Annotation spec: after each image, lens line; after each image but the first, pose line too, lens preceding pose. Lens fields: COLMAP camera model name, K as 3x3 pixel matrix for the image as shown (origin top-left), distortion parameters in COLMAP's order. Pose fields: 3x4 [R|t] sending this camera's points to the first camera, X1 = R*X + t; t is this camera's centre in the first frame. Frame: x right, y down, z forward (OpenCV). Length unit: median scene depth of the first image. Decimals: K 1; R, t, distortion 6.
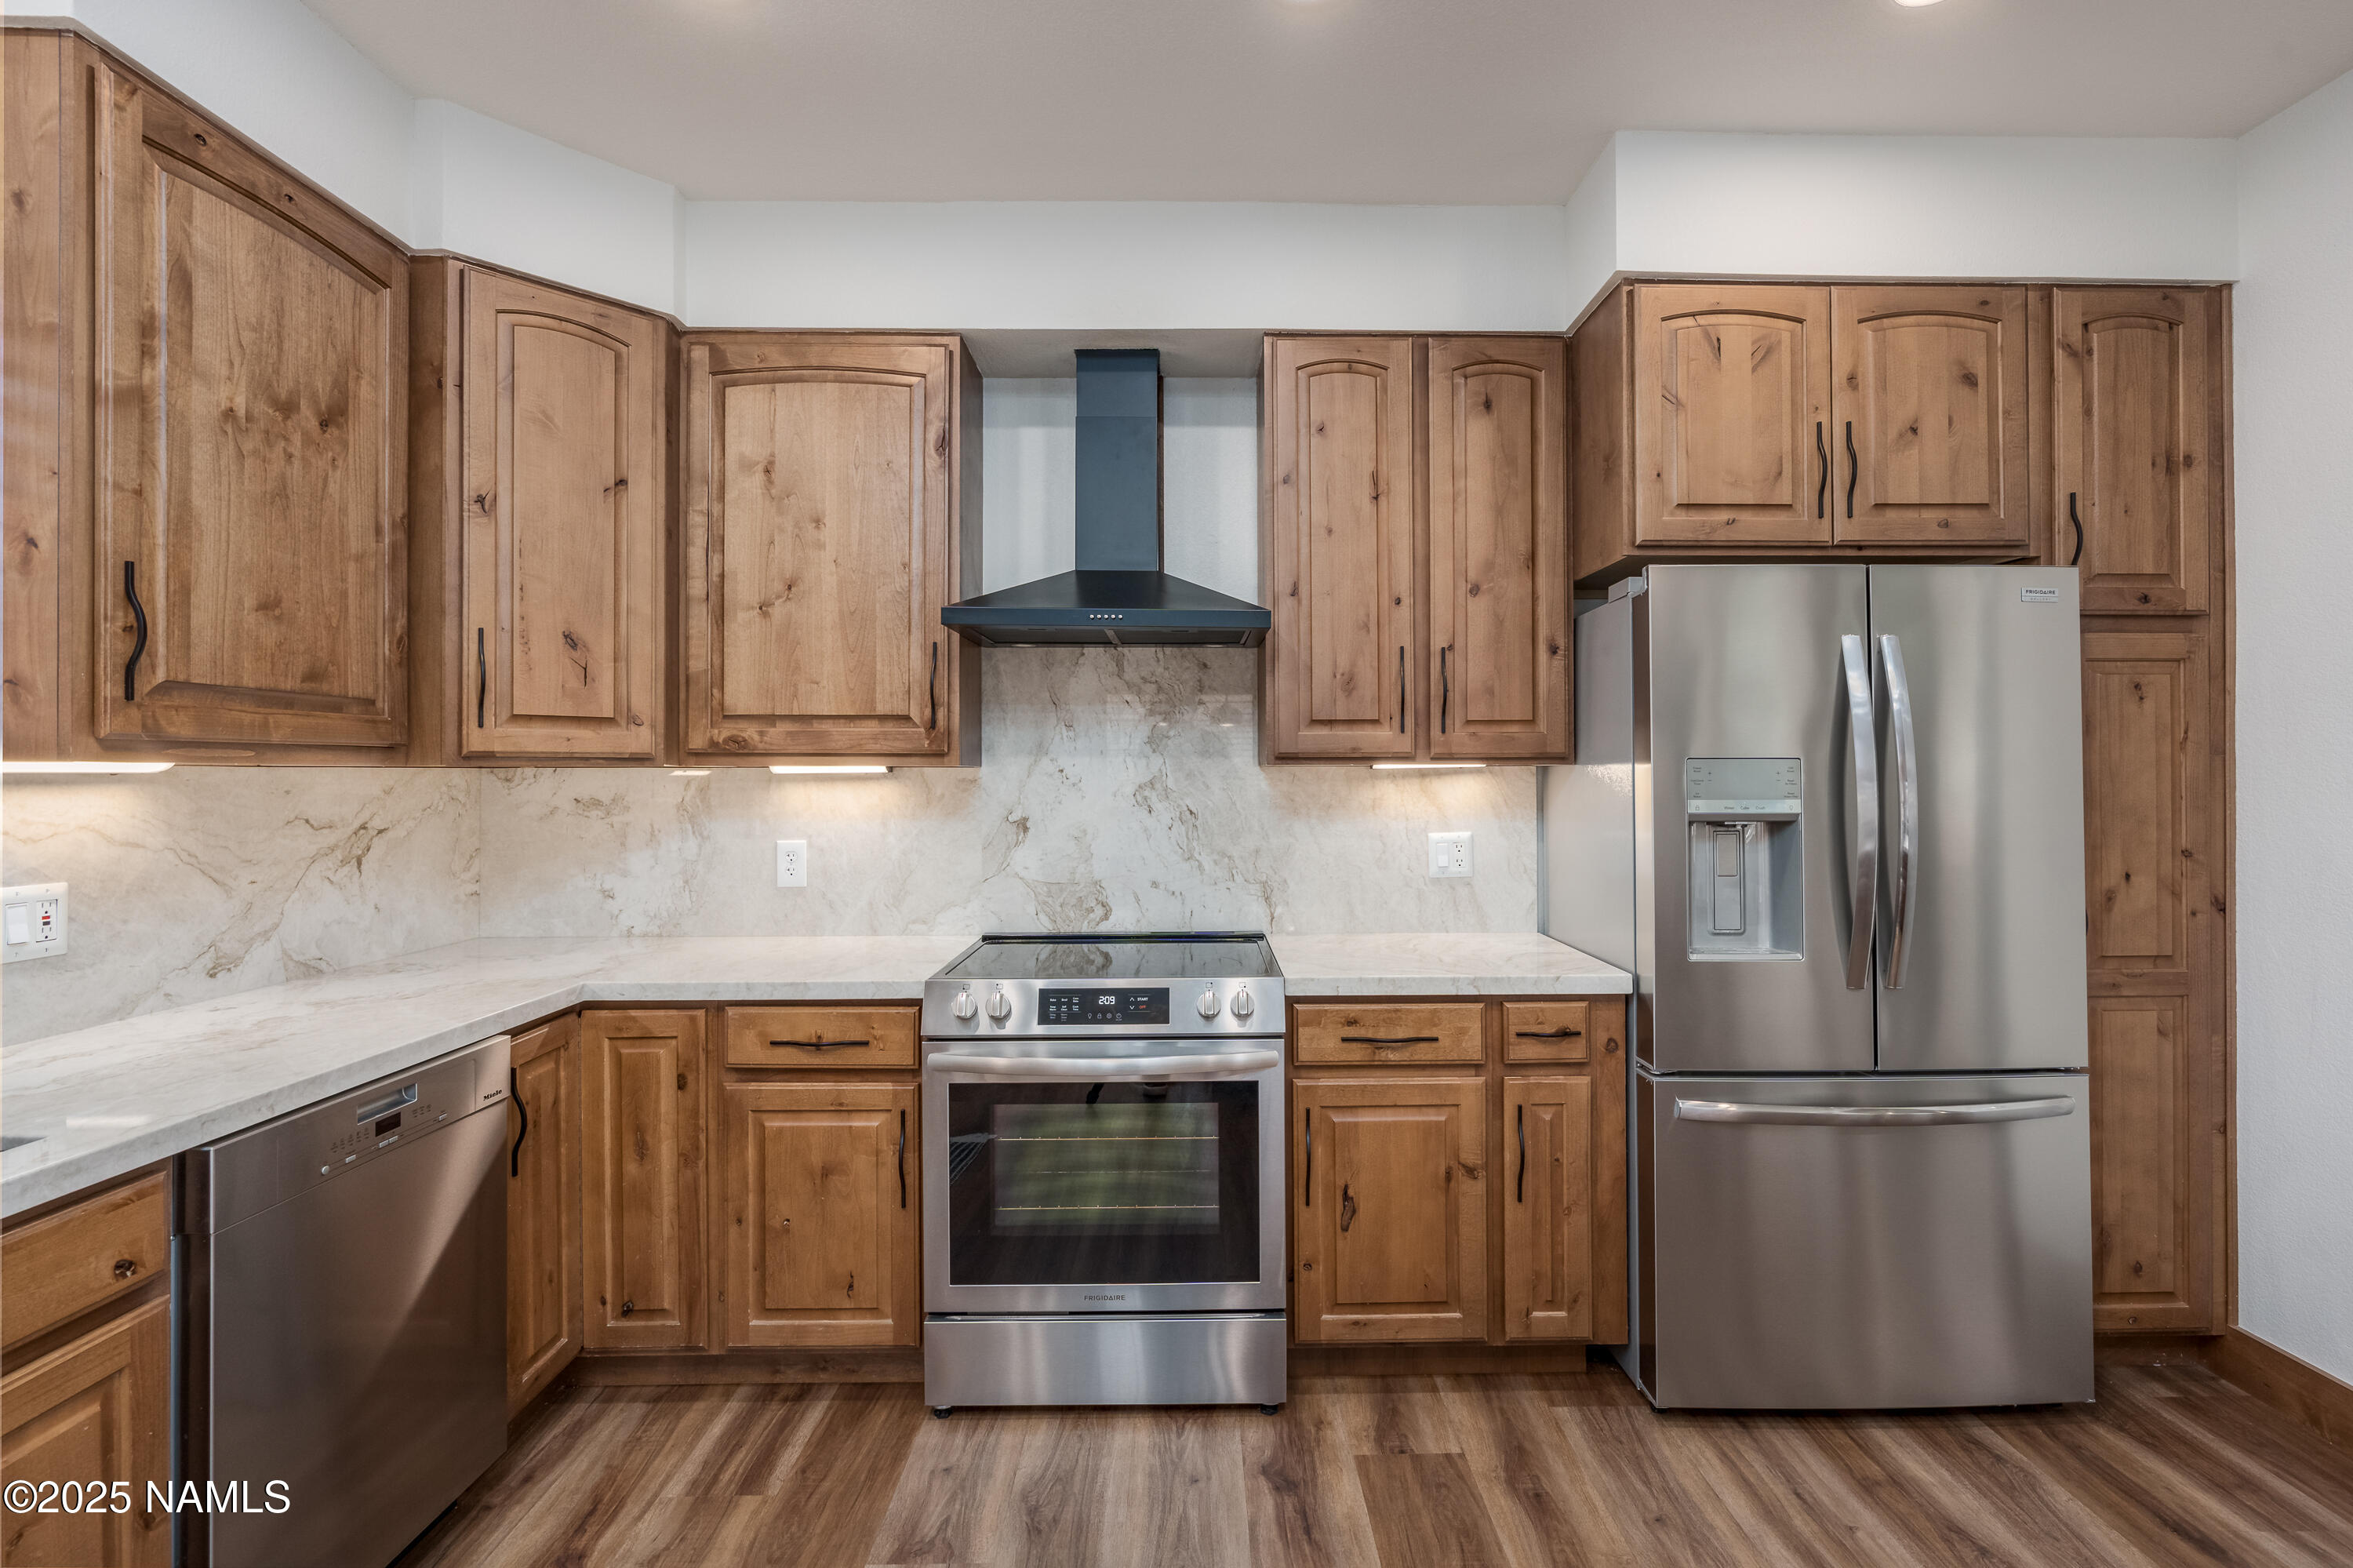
lens RADIAL K [[1067.1, 0, 1199.0], [0, 1067.1, 768.4], [0, 0, 1]] dist [-0.011726, 0.002695]
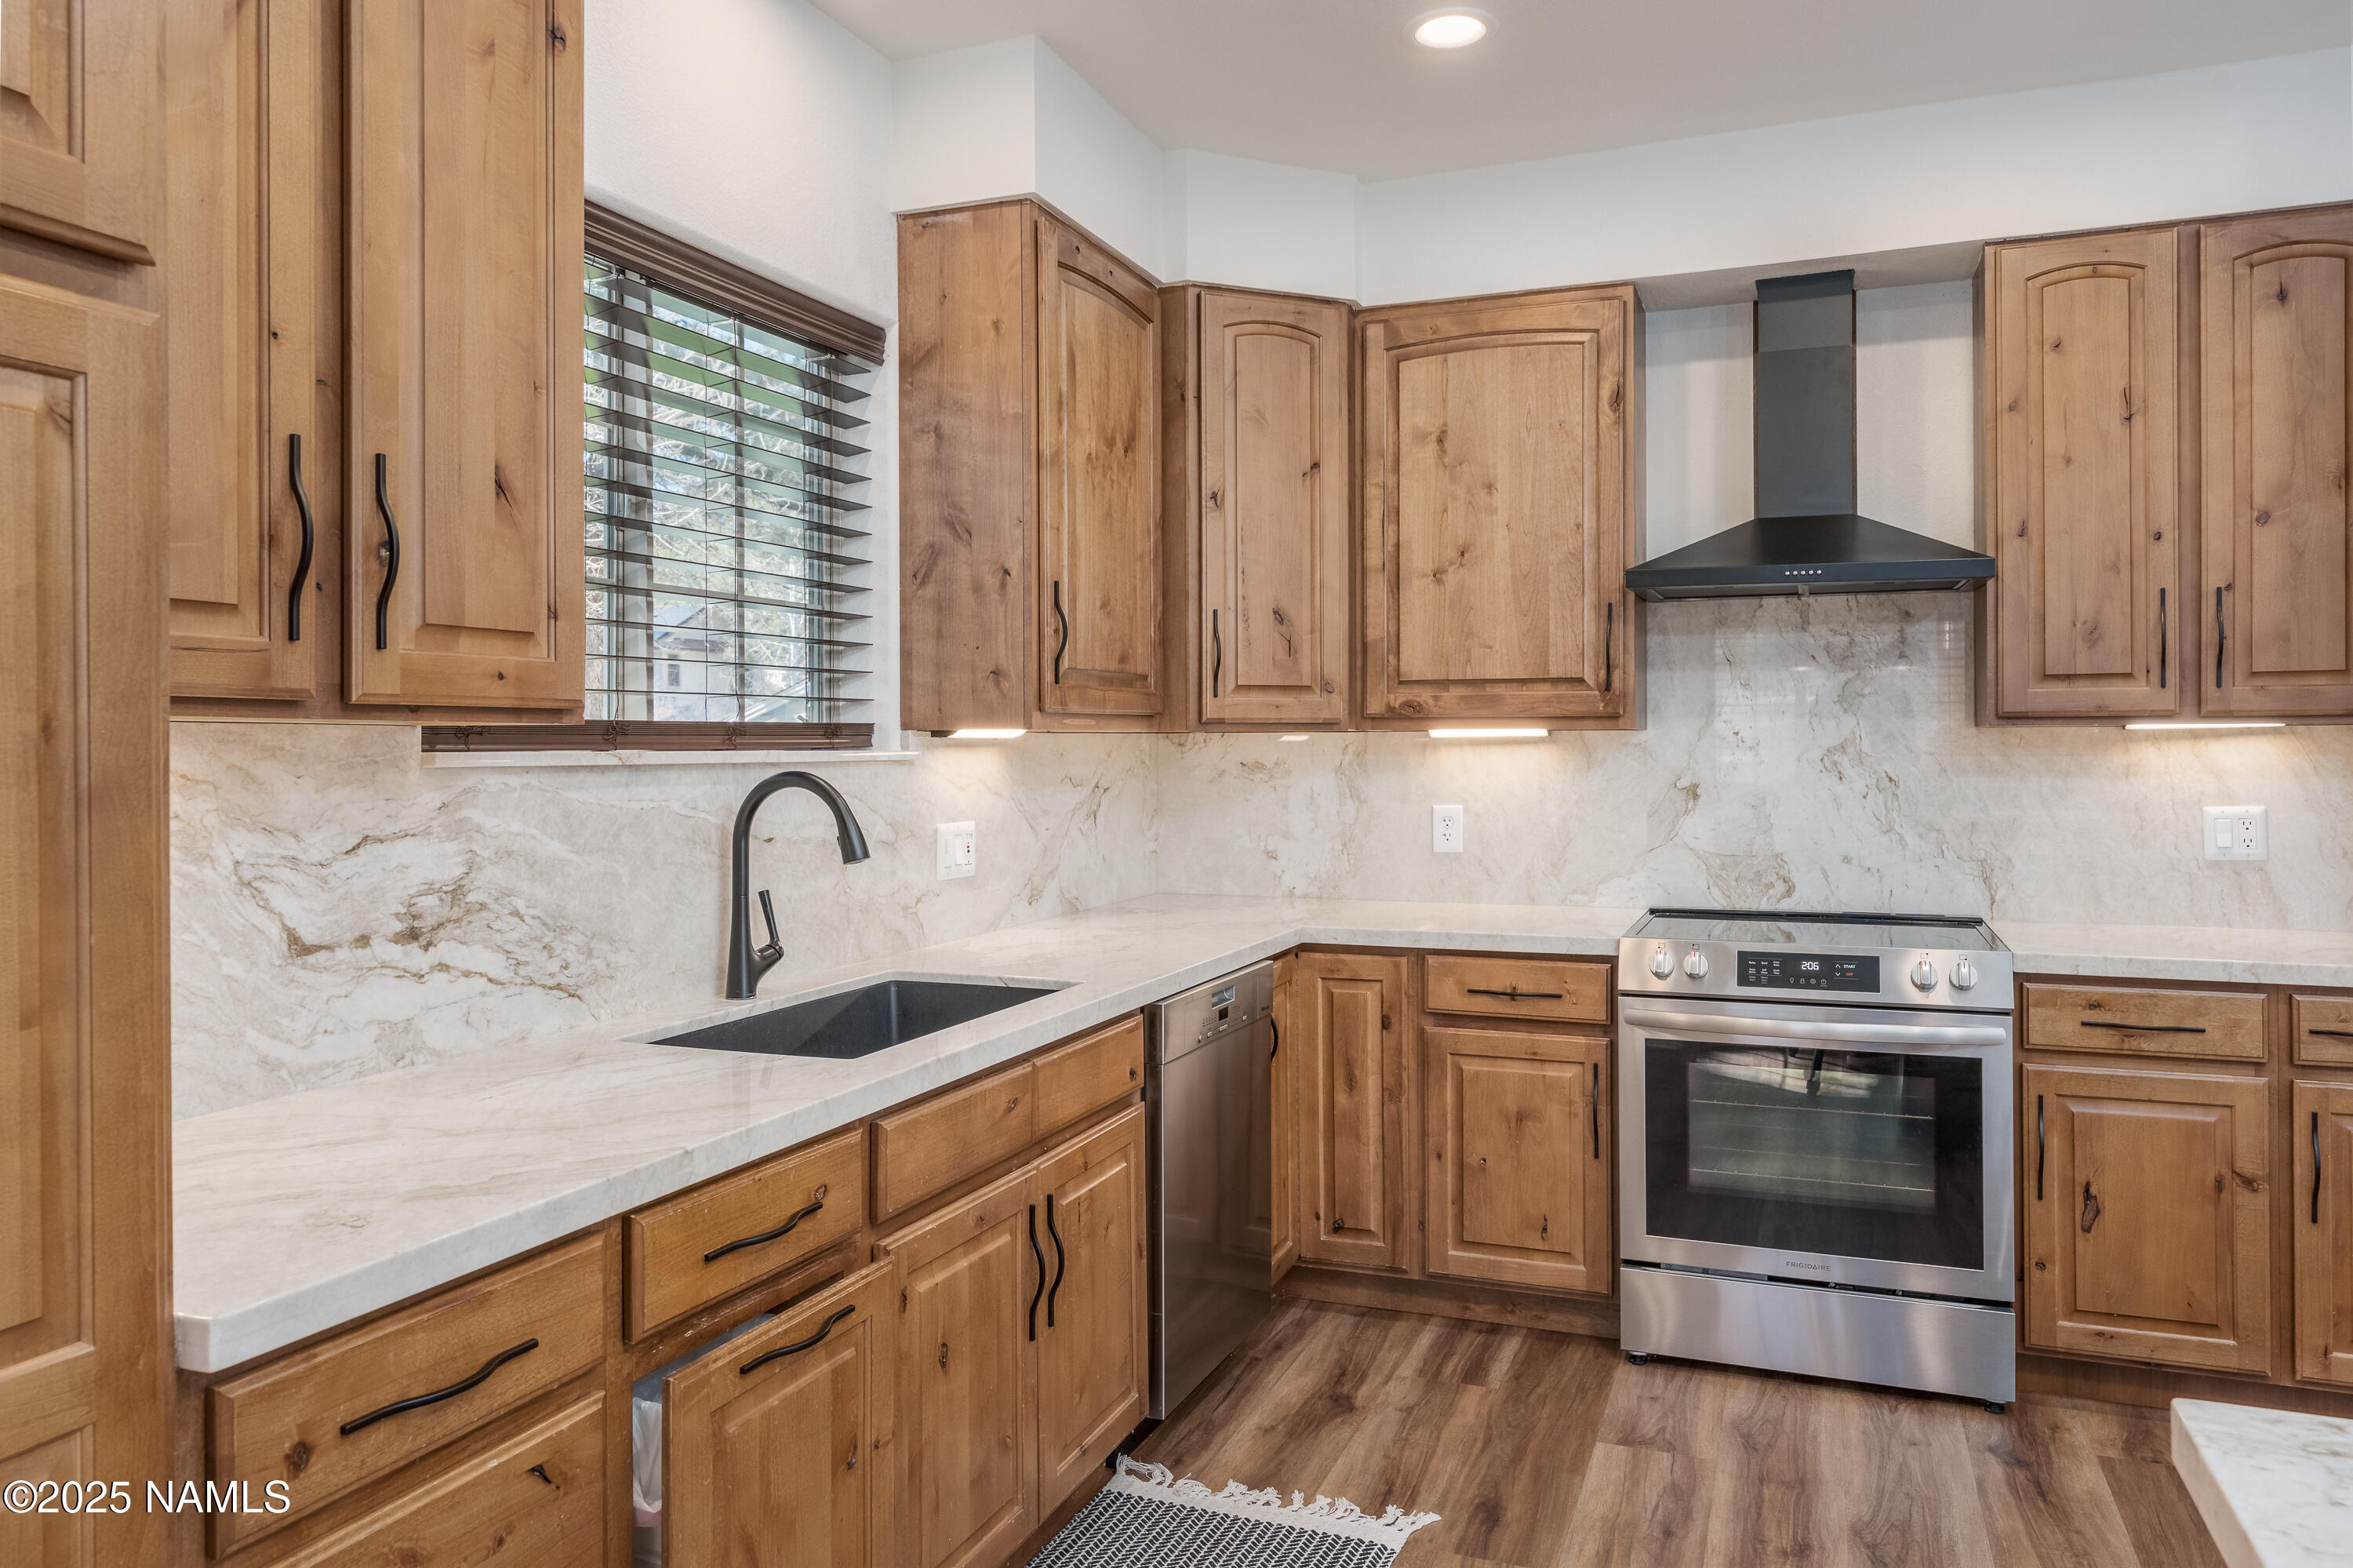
lens RADIAL K [[1580.4, 0, 1184.5], [0, 1580.4, 747.9], [0, 0, 1]] dist [-0.000479, 0.004350]
pose [[0.924589, -0.000739, -0.380966, -0.062362], [0.004539, 0.999948, 0.009077, 0.000080], [0.380939, -0.010122, 0.924545, -0.553719]]
